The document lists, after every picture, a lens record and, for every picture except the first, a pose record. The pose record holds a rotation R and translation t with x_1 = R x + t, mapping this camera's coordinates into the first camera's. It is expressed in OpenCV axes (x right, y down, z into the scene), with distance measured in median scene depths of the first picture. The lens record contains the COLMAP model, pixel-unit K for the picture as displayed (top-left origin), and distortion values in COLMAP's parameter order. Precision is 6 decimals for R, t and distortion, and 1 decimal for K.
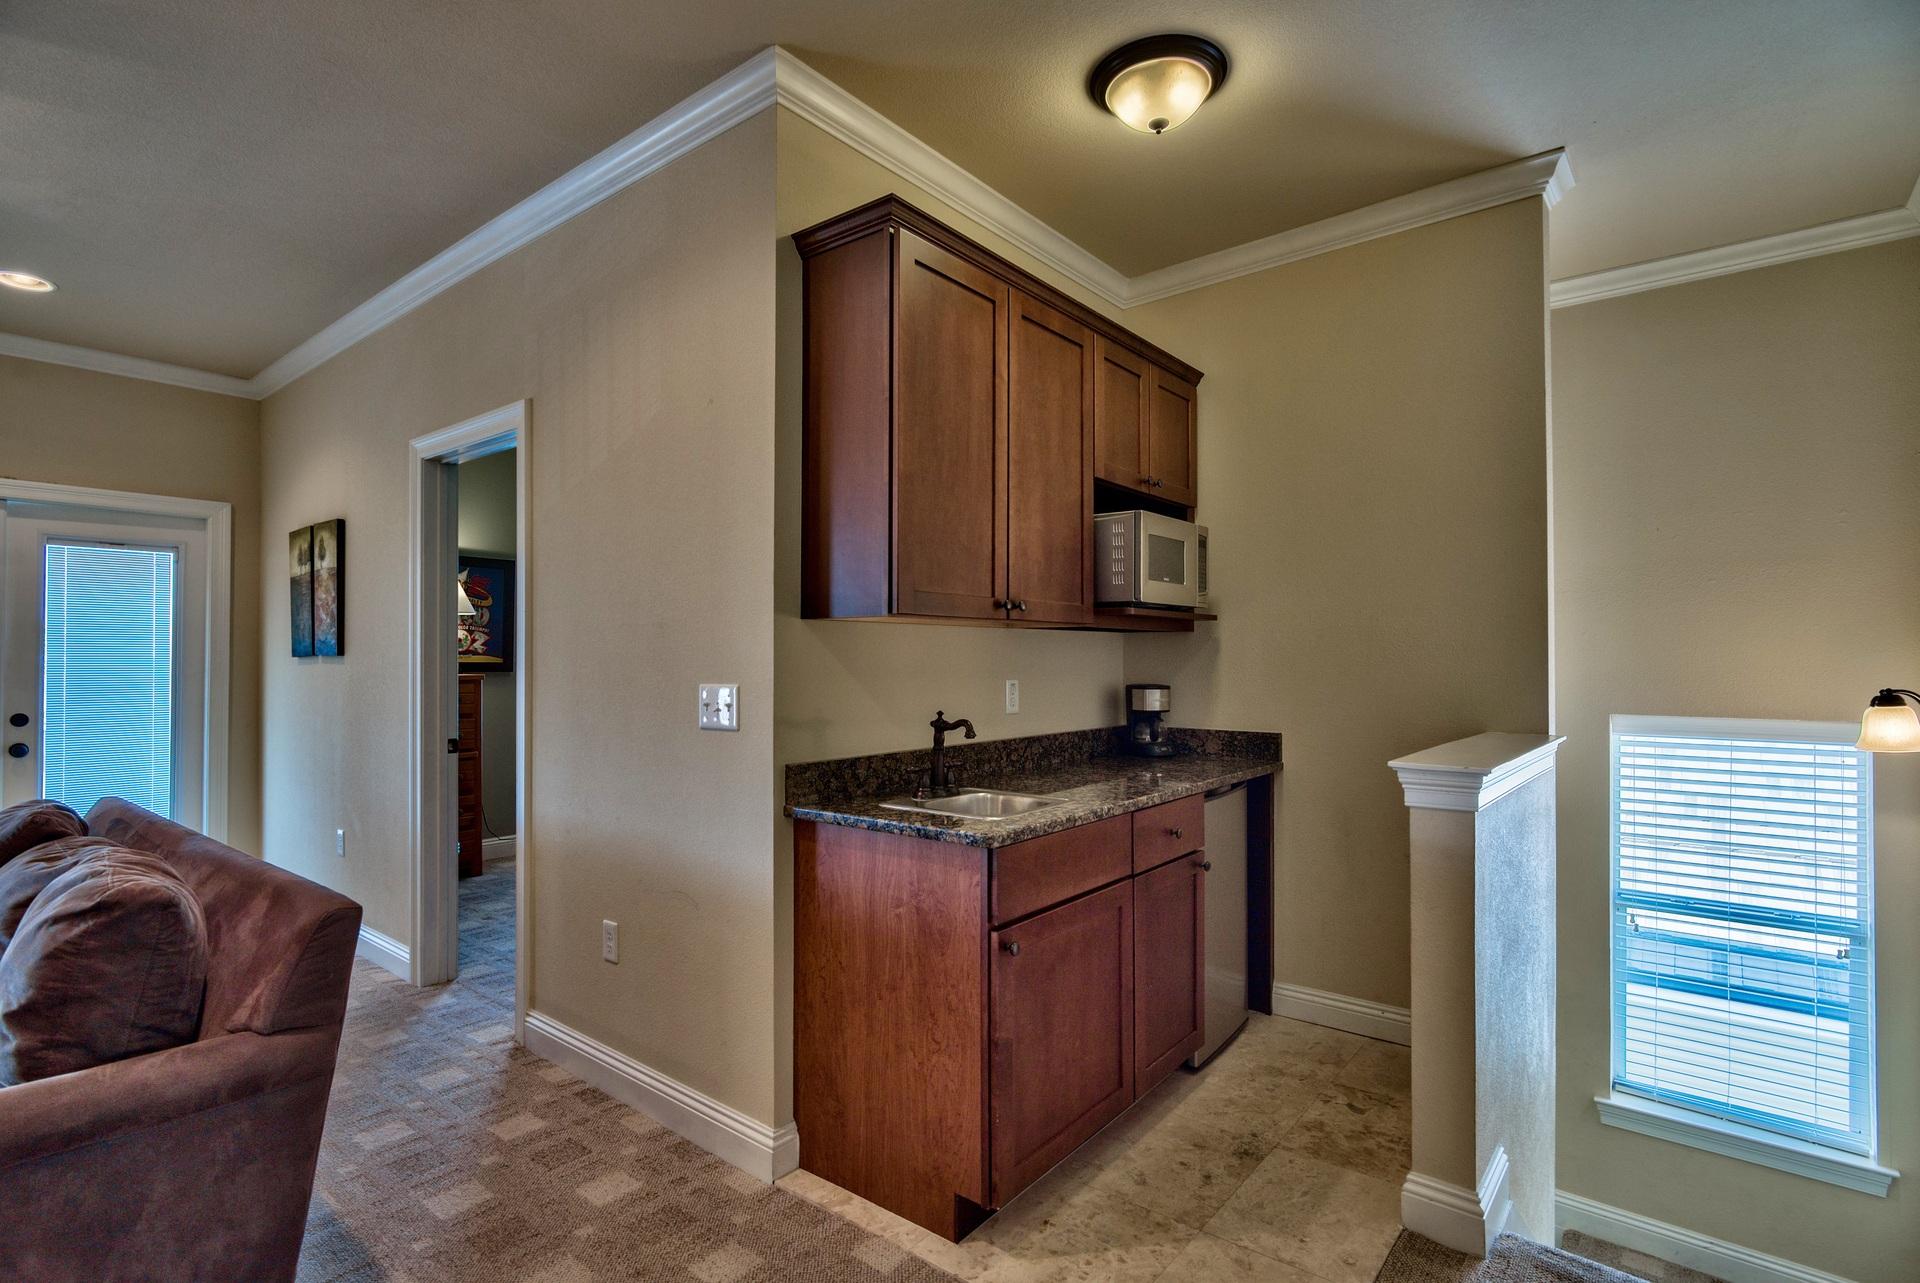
lens RADIAL K [[935.4, 0, 962.3], [0, 935.4, 646.8], [0, 0, 1]] dist [-0.001938, -0.000304]
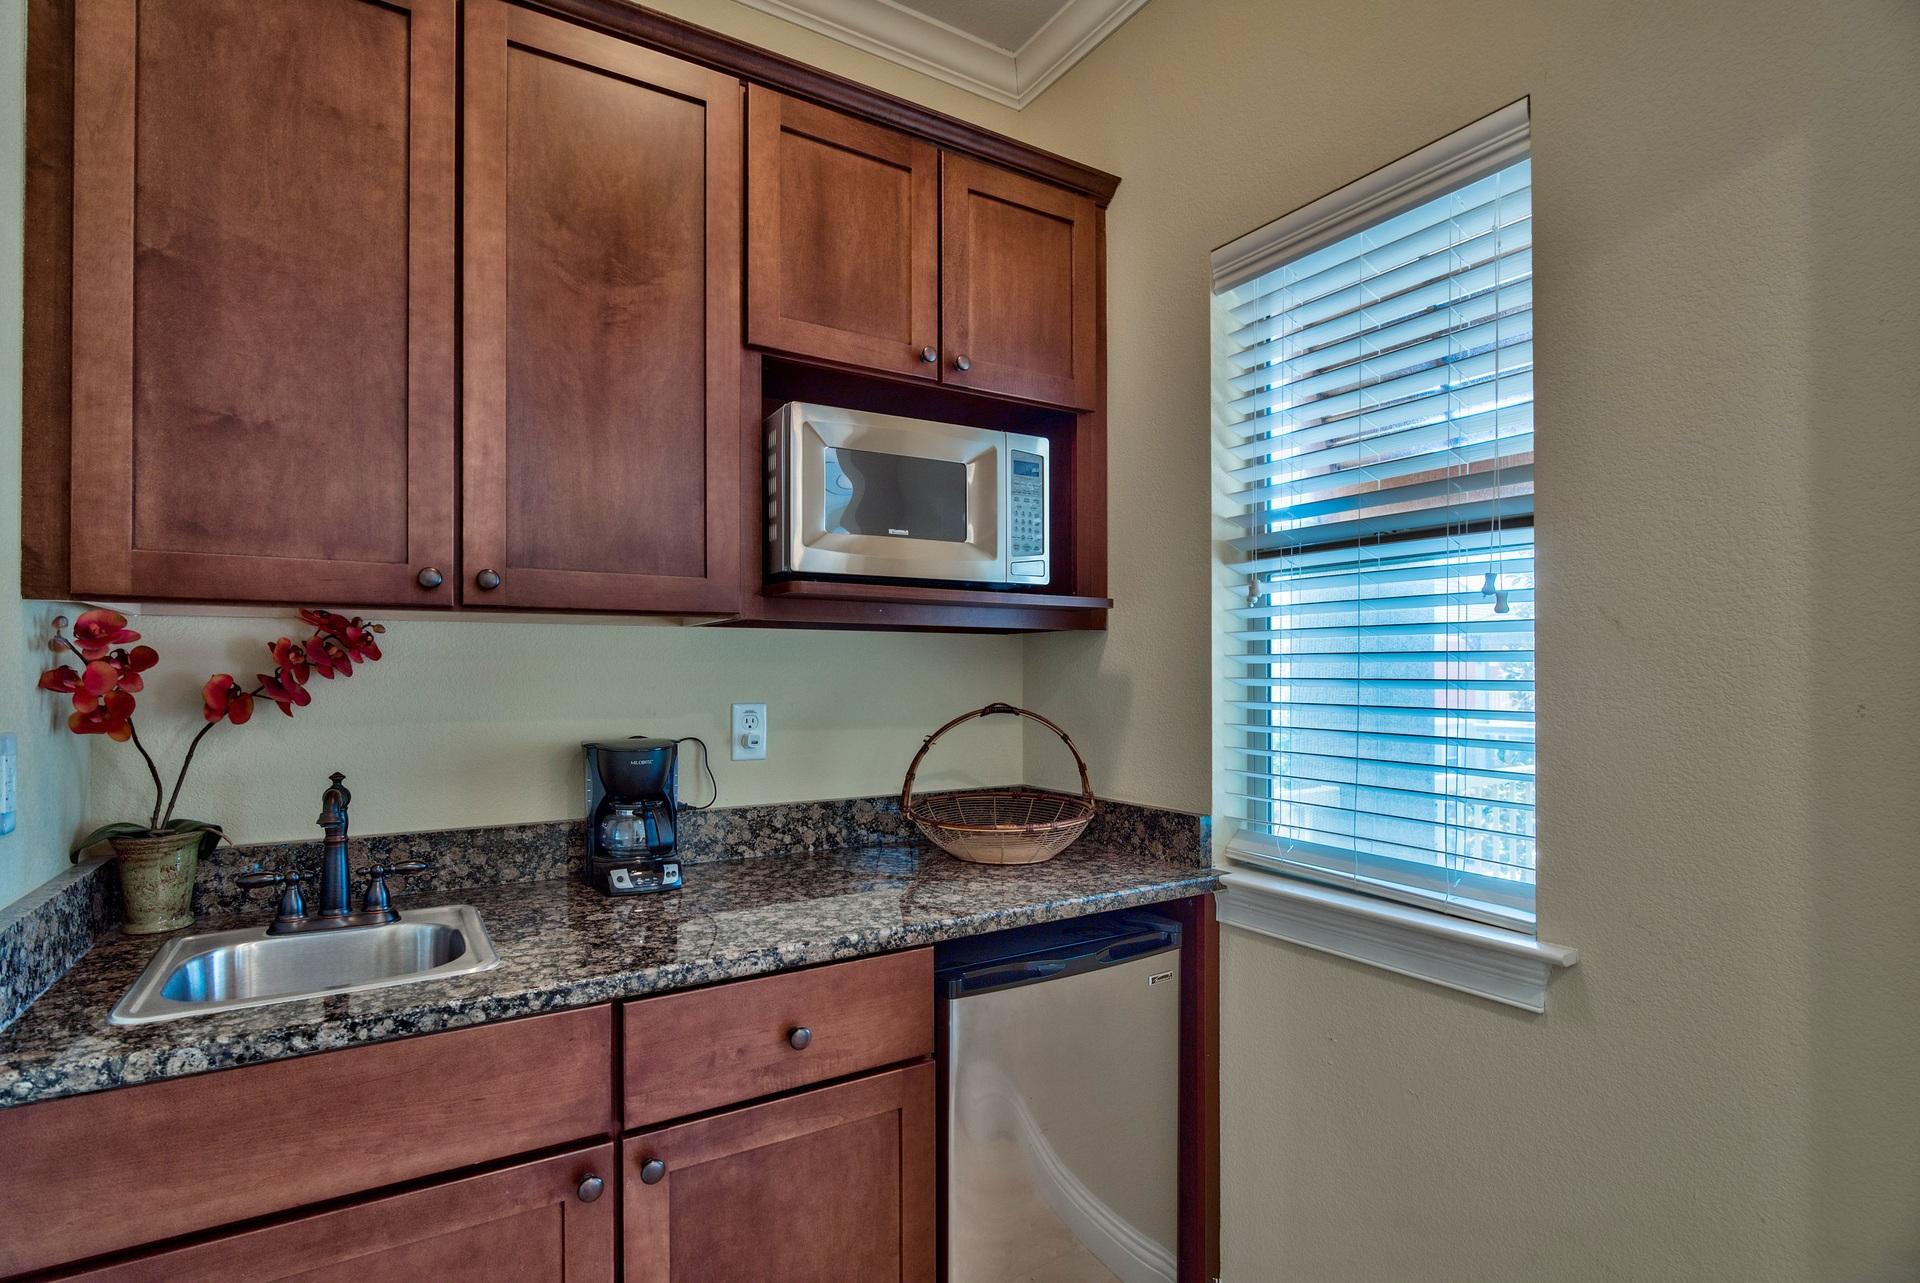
lens RADIAL K [[945.2, 0, 952.0], [0, 945.2, 654.3], [0, 0, 1]] dist [-0.000197, -0.000048]
pose [[0.939950, -0.006513, -0.341250, 0.435931], [0.002806, 0.999932, -0.011355, 0.004983], [0.341301, 0.009716, 0.939904, 0.516165]]
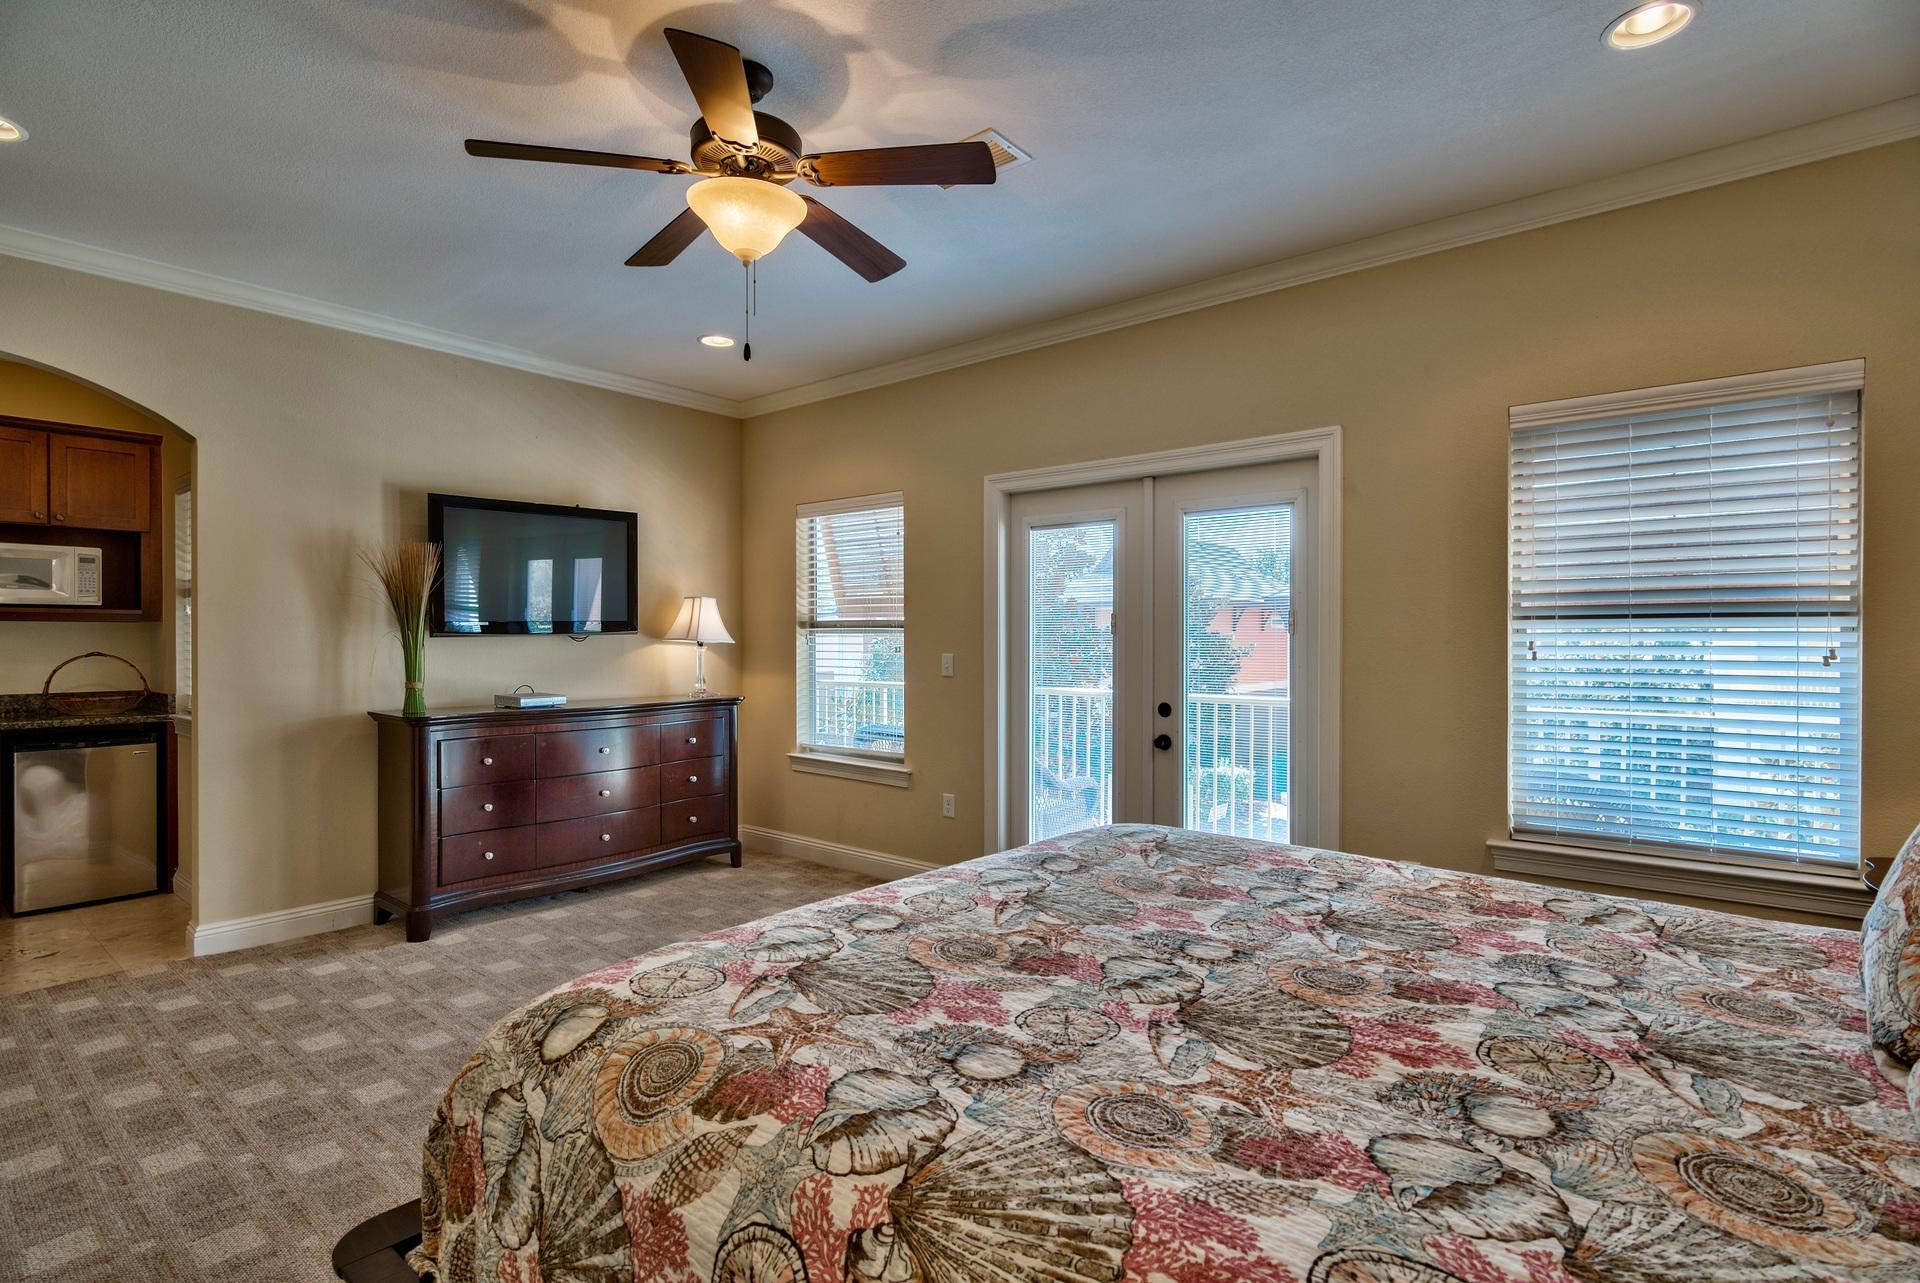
lens RADIAL K [[945.2, 0, 952.0], [0, 945.2, 654.3], [0, 0, 1]] dist [-0.000197, -0.000048]
pose [[0.999755, 0.001451, -0.022109, 1.744041], [-0.001015, 0.999805, 0.019740, 0.001994], [0.022133, -0.019713, 0.999561, -0.435244]]
